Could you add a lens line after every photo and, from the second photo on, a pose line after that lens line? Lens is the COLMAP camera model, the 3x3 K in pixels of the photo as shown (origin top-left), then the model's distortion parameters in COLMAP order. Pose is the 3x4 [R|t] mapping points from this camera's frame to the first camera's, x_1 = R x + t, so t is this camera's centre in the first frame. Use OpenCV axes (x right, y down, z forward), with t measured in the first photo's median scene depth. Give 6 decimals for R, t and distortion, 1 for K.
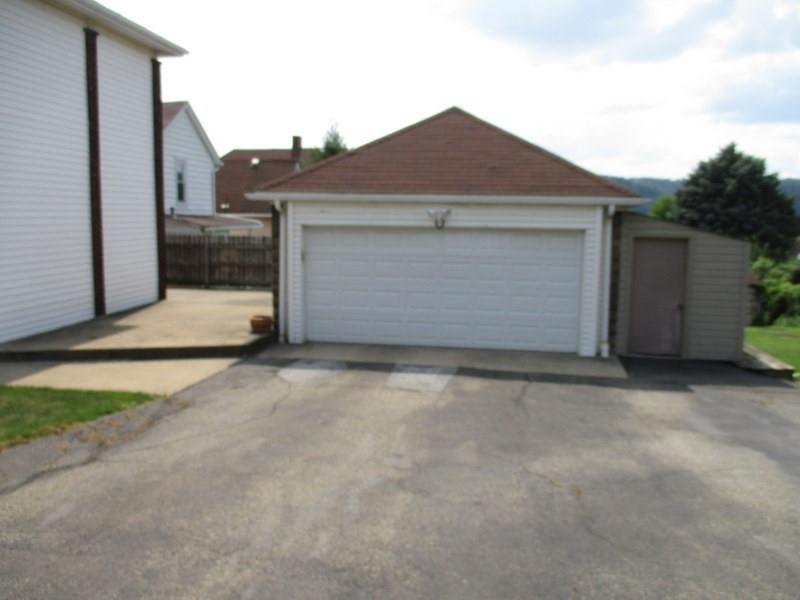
lens RADIAL K [[662.5, 0, 400.0], [0, 662.5, 284.3], [0, 0, 1]] dist [-0.027518, 0.002797]
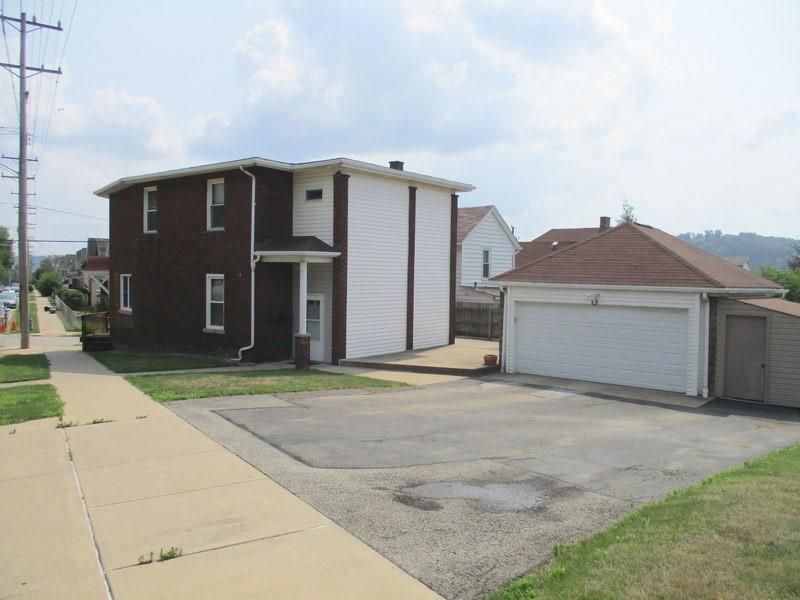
lens RADIAL K [[662.5, 0, 400.0], [0, 662.5, 284.3], [0, 0, 1]] dist [-0.027518, 0.002797]
pose [[0.857881, 0.009679, -0.513758, 0.447825], [-0.056857, 0.995471, -0.076188, 0.011178], [0.510694, 0.094571, 0.854546, -0.552511]]
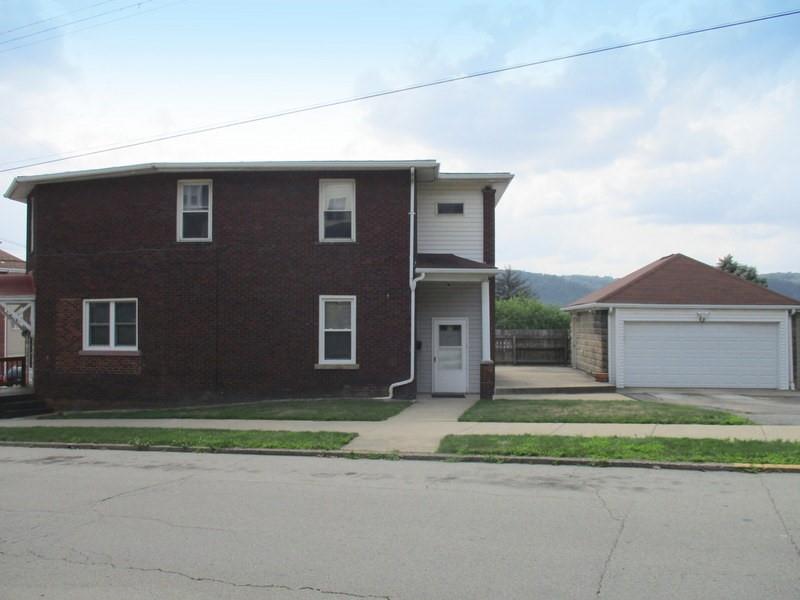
lens RADIAL K [[662.5, 0, 400.0], [0, 662.5, 284.3], [0, 0, 1]] dist [-0.027518, 0.002797]
pose [[0.995967, -0.000418, 0.089721, -0.907999], [0.013426, 0.989423, -0.144437, 0.063323], [-0.088712, 0.145059, 0.985438, -0.727465]]
